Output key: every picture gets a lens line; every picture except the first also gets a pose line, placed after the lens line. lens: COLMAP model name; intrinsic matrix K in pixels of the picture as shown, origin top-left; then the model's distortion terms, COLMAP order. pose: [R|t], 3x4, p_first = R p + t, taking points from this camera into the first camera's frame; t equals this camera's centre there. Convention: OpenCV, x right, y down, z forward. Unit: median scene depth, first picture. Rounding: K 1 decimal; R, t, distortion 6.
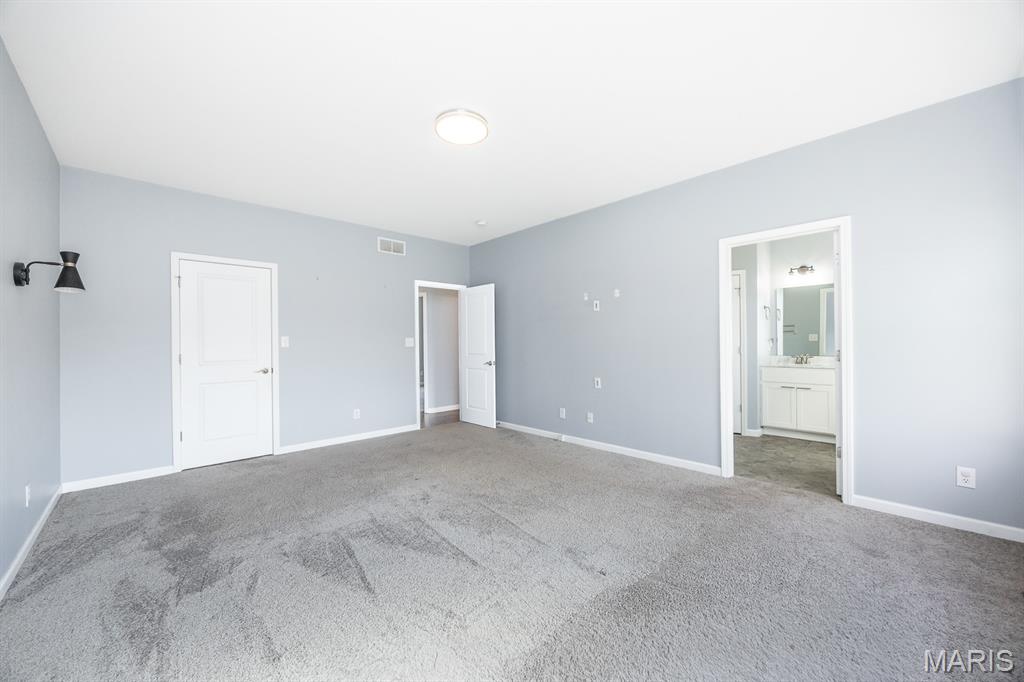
lens RADIAL K [[402.3, 0, 544.7], [0, 402.3, 340.6], [0, 0, 1]] dist [-0.001771, -0.000096]
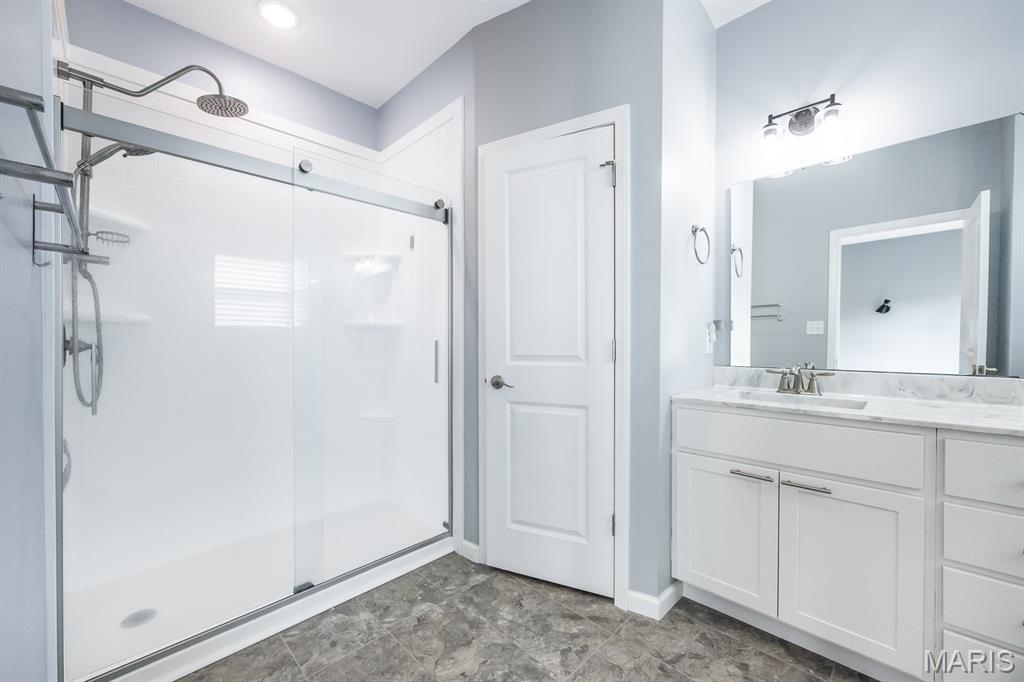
lens RADIAL K [[422.5, 0, 511.6], [0, 422.5, 346.2], [0, 0, 1]] dist [0.000536, 0.000004]
pose [[0.999946, 0.007988, -0.006644, 0.389588], [-0.007885, 0.999851, 0.015371, 0.014468], [0.006766, -0.015318, 0.999860, 0.625390]]
